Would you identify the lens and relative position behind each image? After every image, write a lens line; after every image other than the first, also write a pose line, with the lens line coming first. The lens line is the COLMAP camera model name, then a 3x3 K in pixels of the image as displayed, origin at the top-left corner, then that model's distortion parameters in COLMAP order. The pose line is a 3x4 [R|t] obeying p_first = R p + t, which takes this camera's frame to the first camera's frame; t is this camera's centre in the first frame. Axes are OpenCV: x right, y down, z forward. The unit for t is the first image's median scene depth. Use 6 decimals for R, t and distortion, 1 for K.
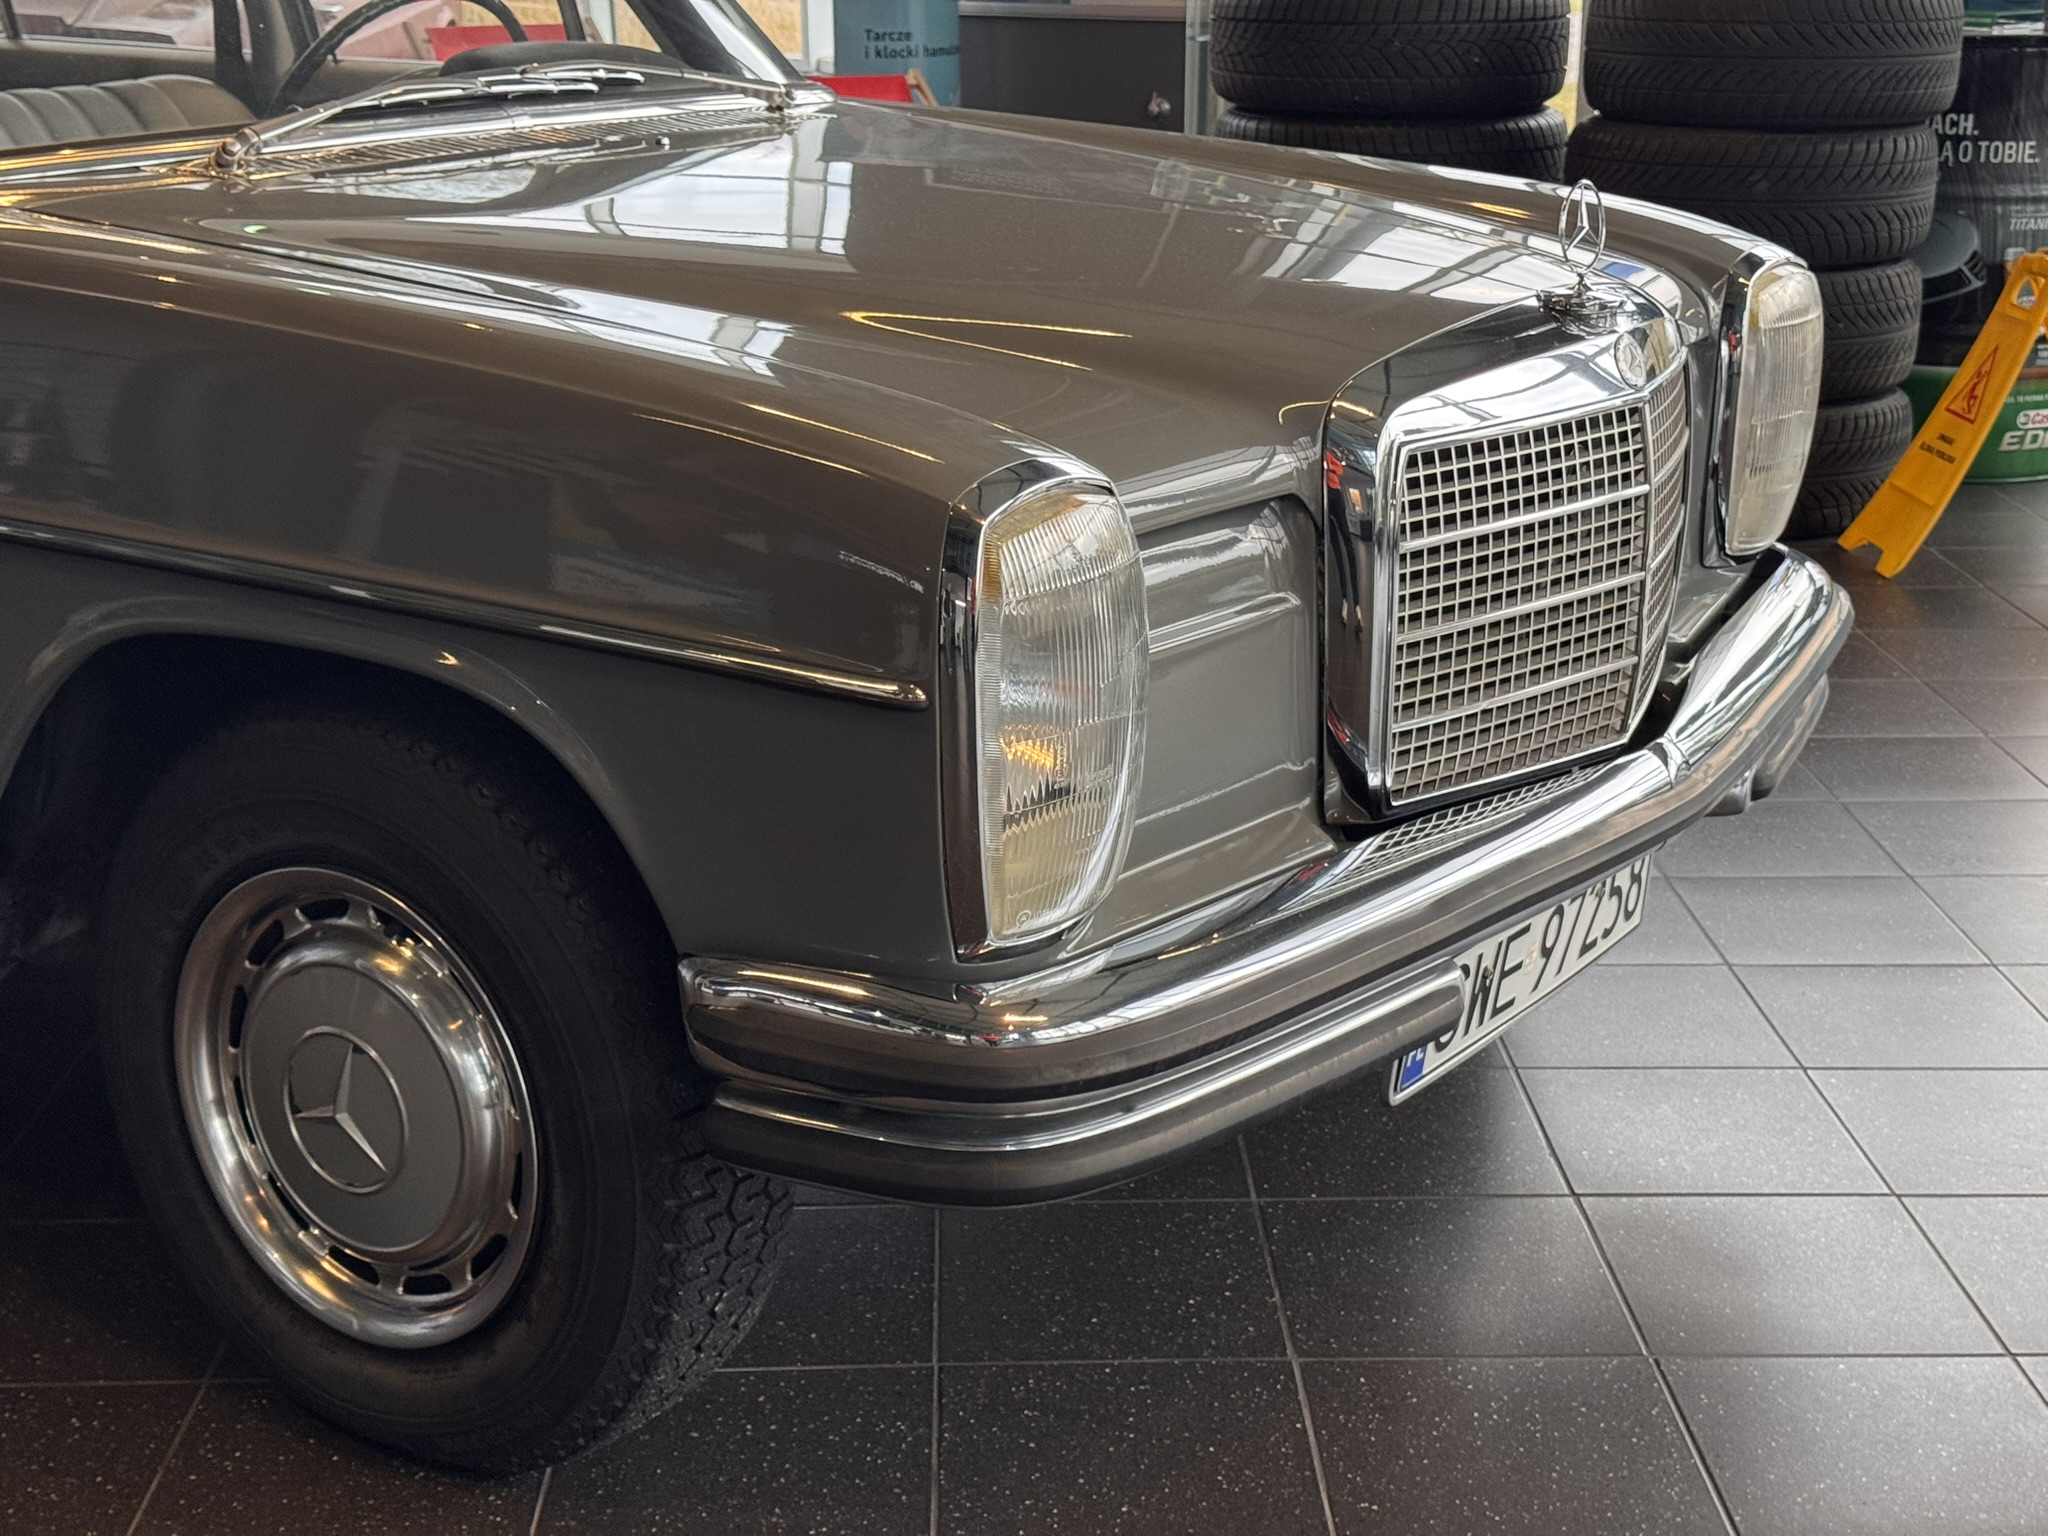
lens RADIAL K [[2858.4, 0, 1062.4], [0, 2858.4, 761.1], [0, 0, 1]] dist [0.122495, 0.000000]
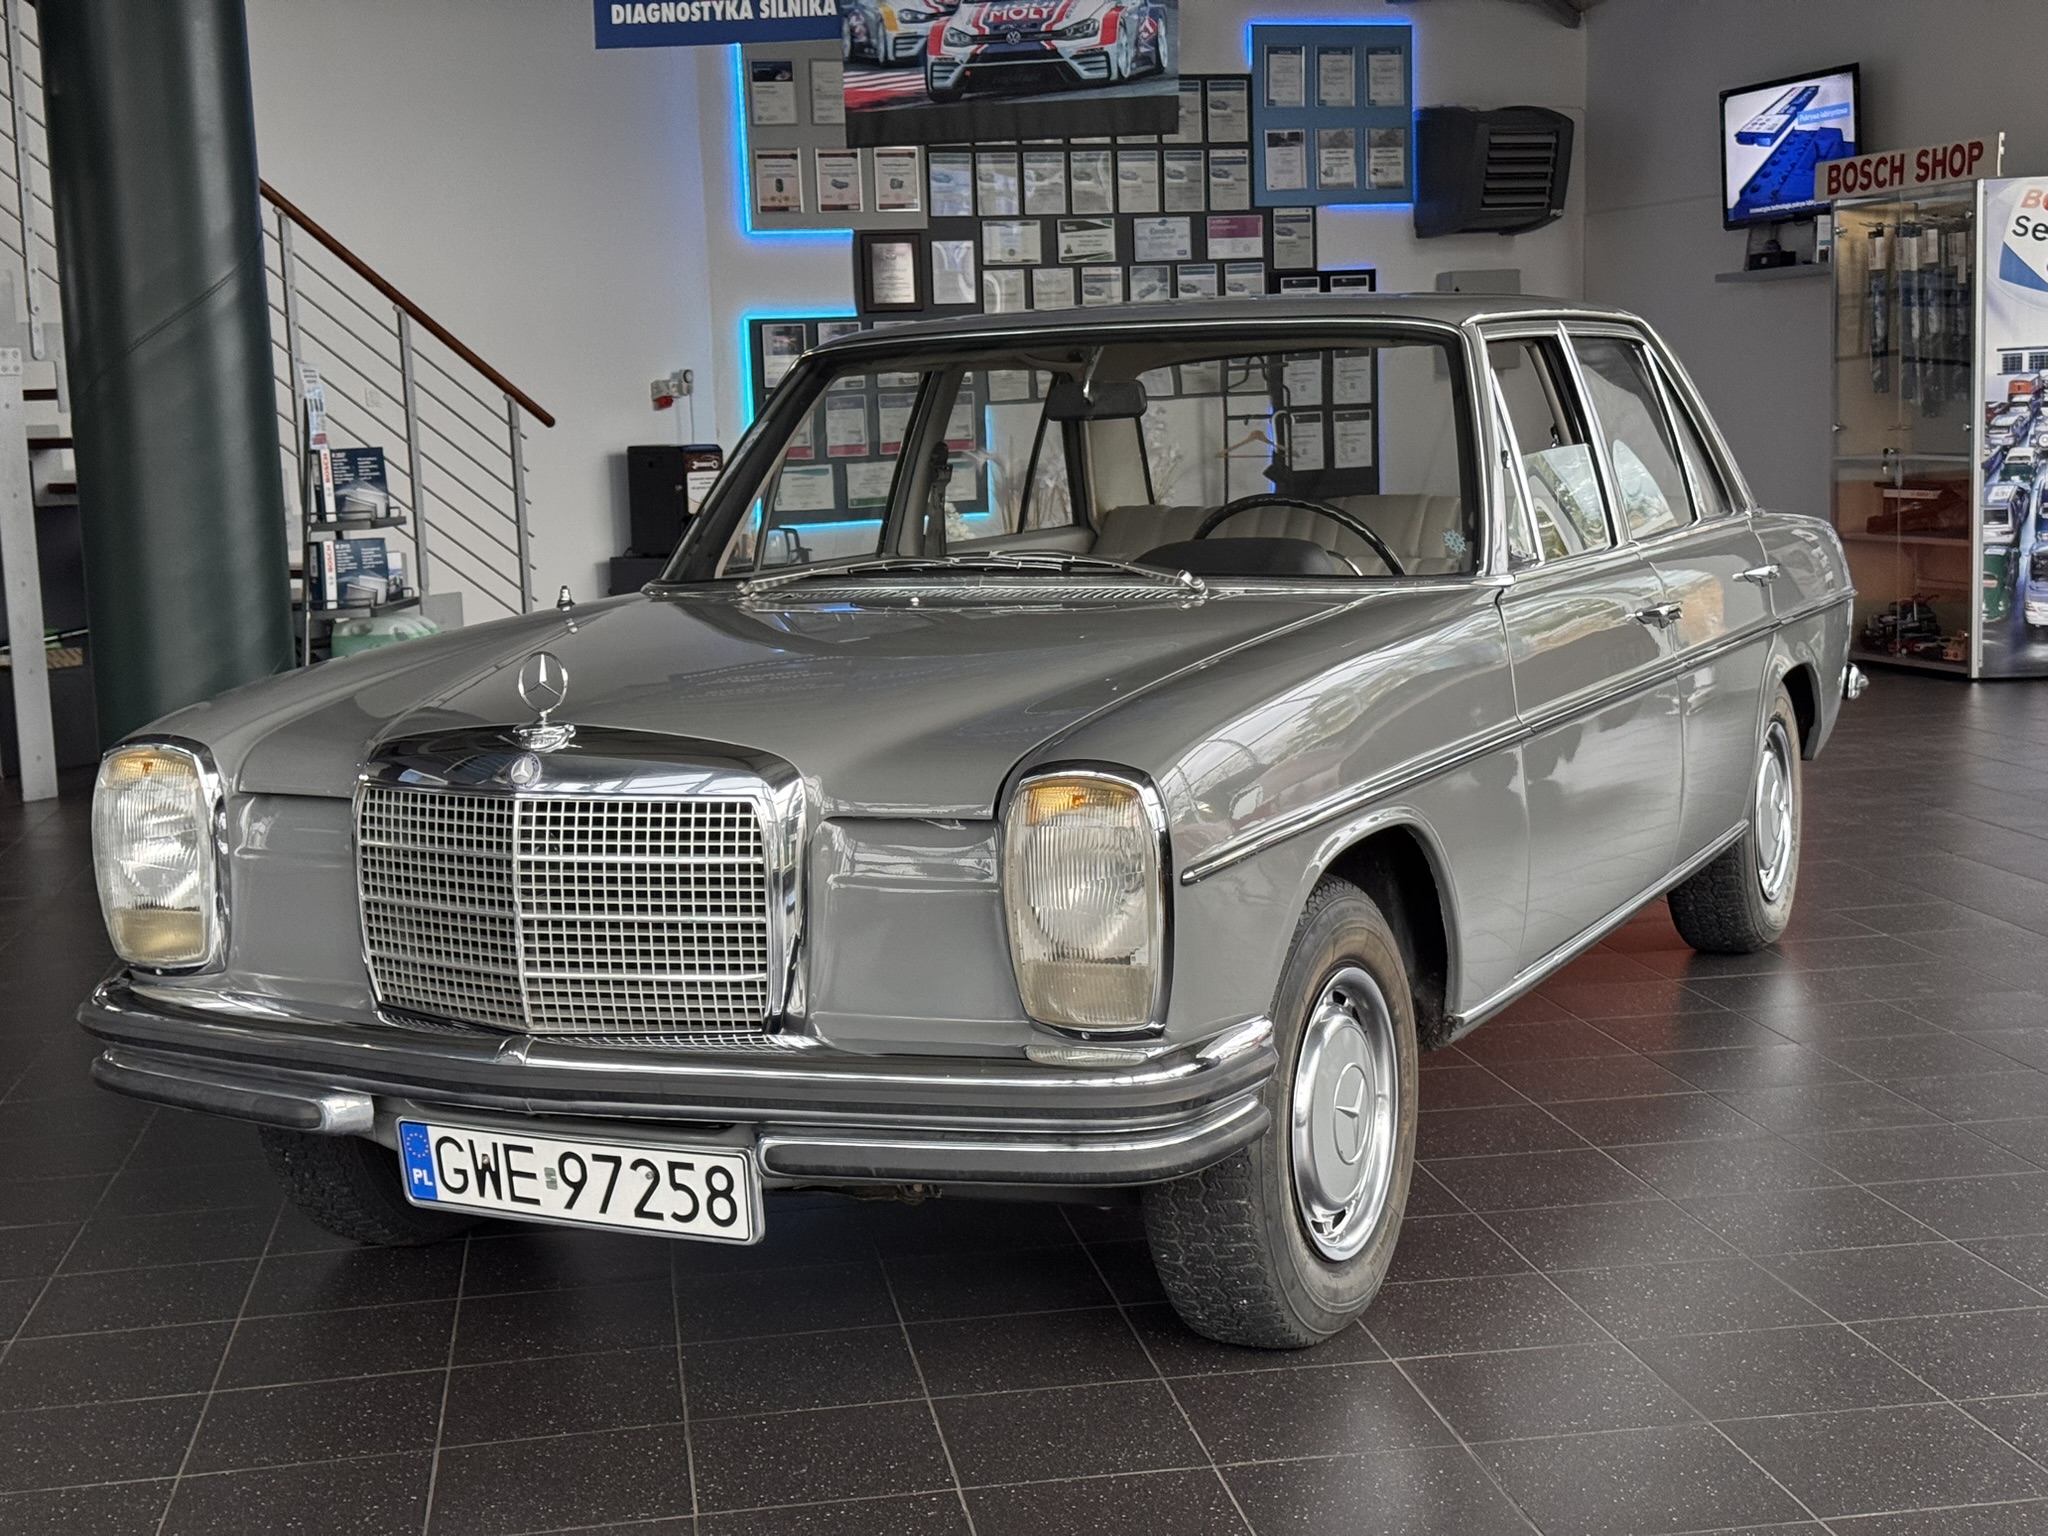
lens RADIAL K [[2858.4, 0, 1031.8], [0, 2858.4, 766.2], [0, 0, 1]] dist [0.122495, 0.000000]
pose [[0.124671, 0.123214, -0.984518, 1.695793], [-0.255465, 0.962792, 0.088145, -0.340353], [0.958746, 0.240521, 0.151509, 1.032550]]
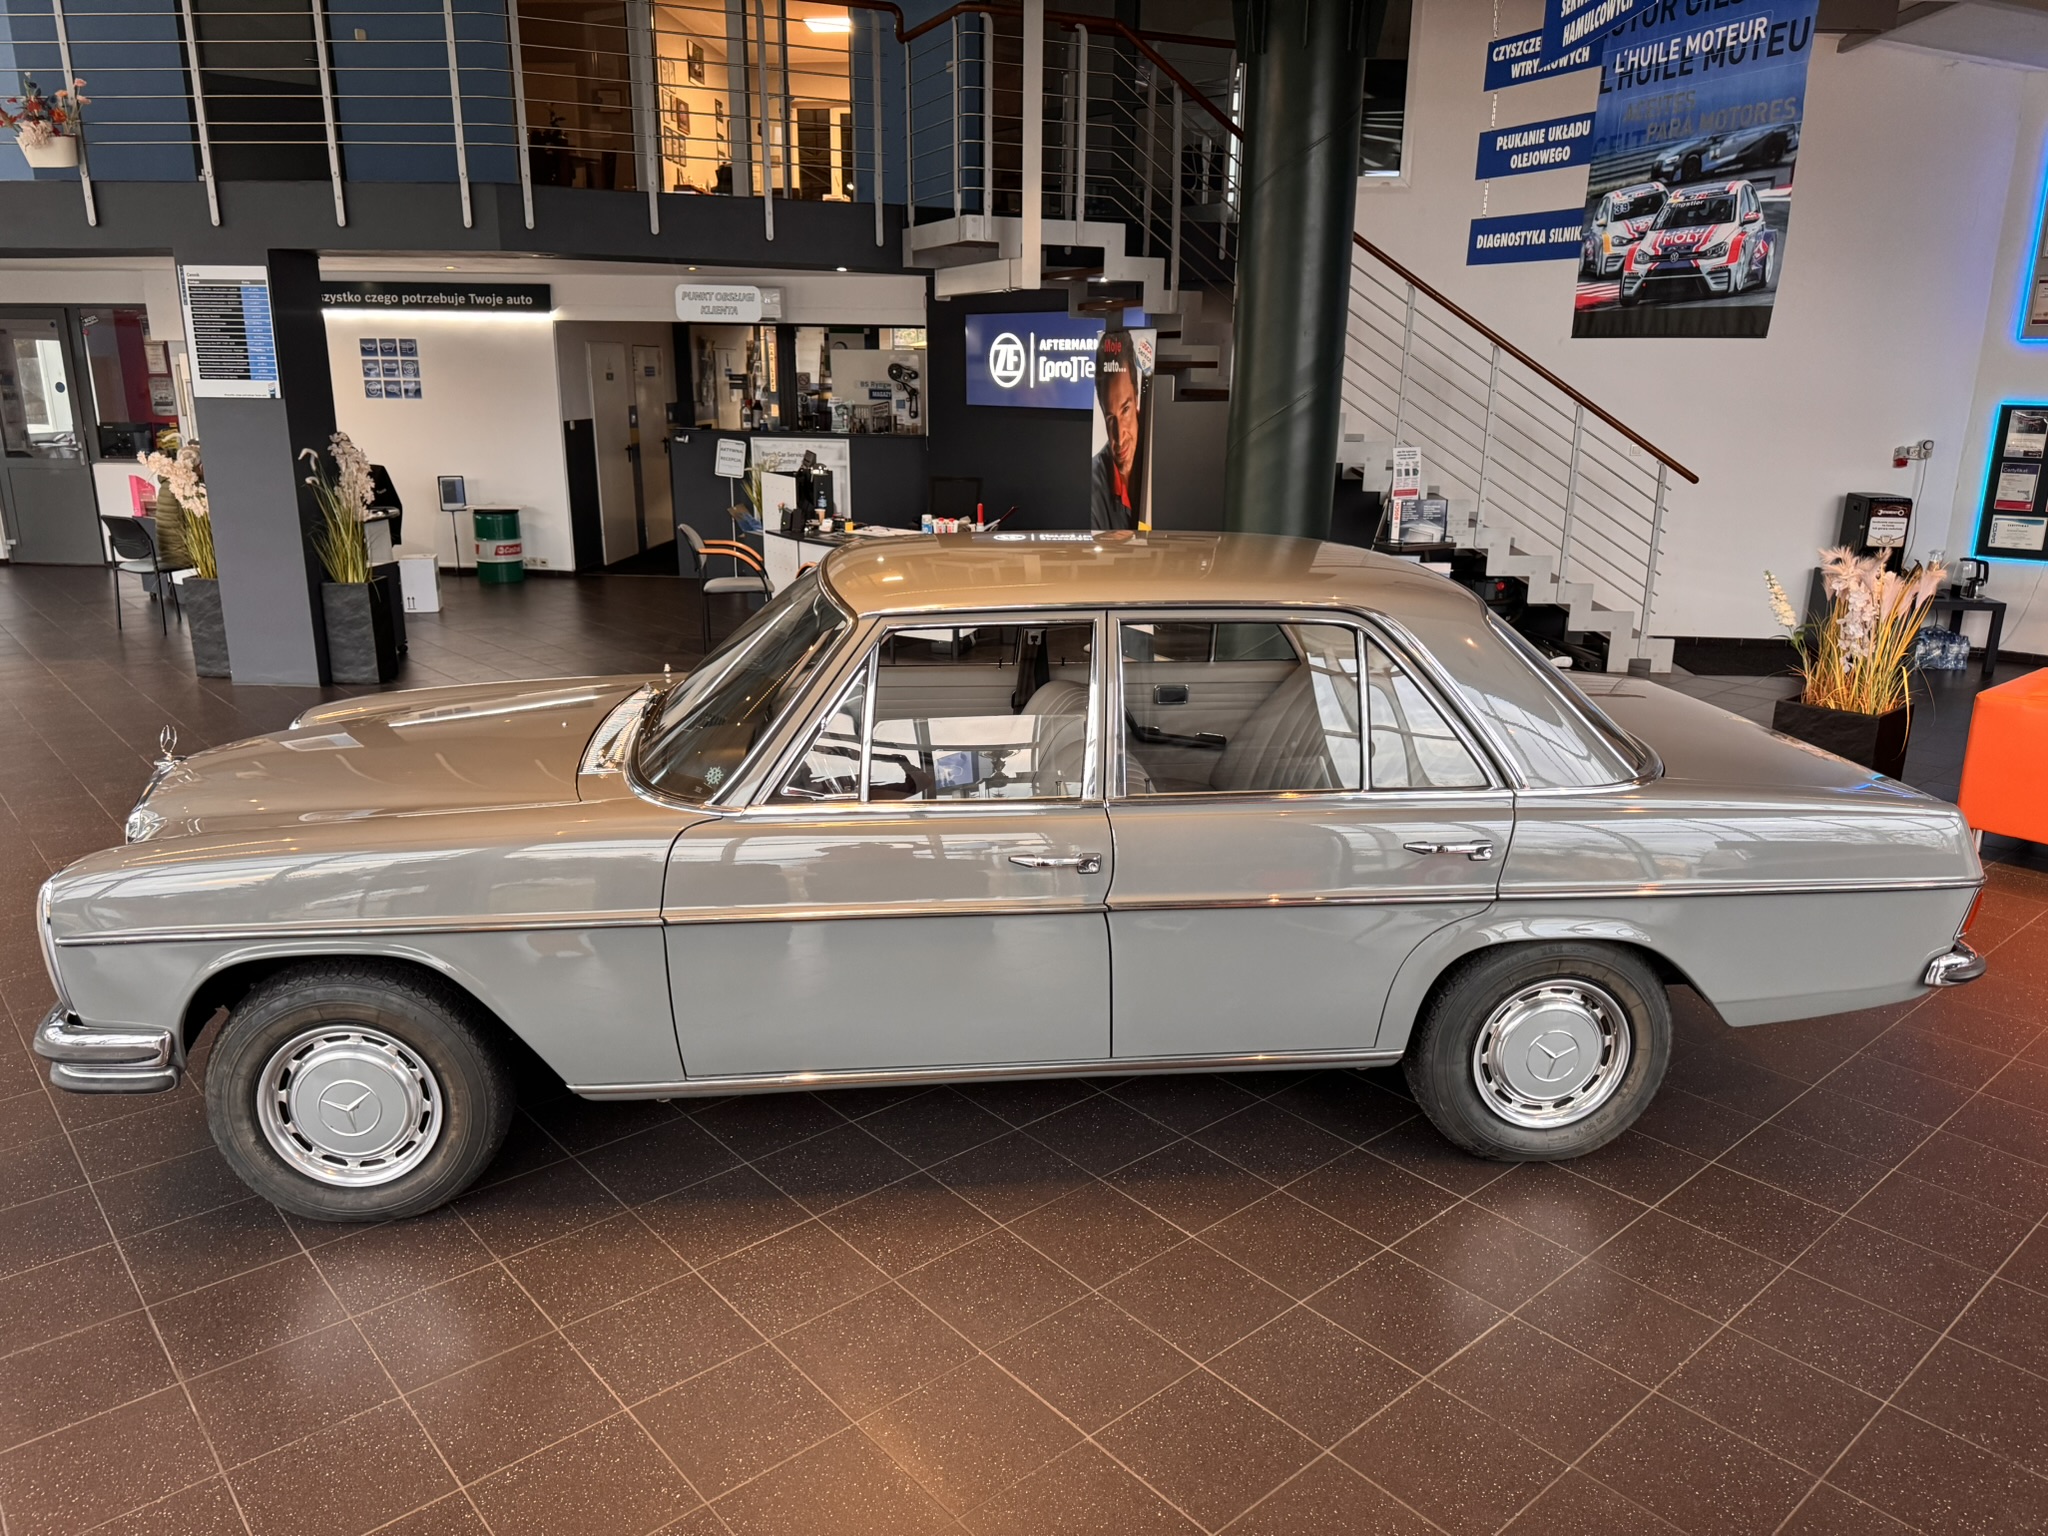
lens RADIAL K [[1454.7, 0, 1024.8], [0, 1454.7, 769.9], [0, 0, 1]] dist [0.031950, -0.037915]
pose [[-0.778102, 0.161744, -0.606957, 0.438916], [-0.193407, 0.857642, 0.476491, -1.098366], [0.597622, 0.488148, -0.636050, 2.600004]]
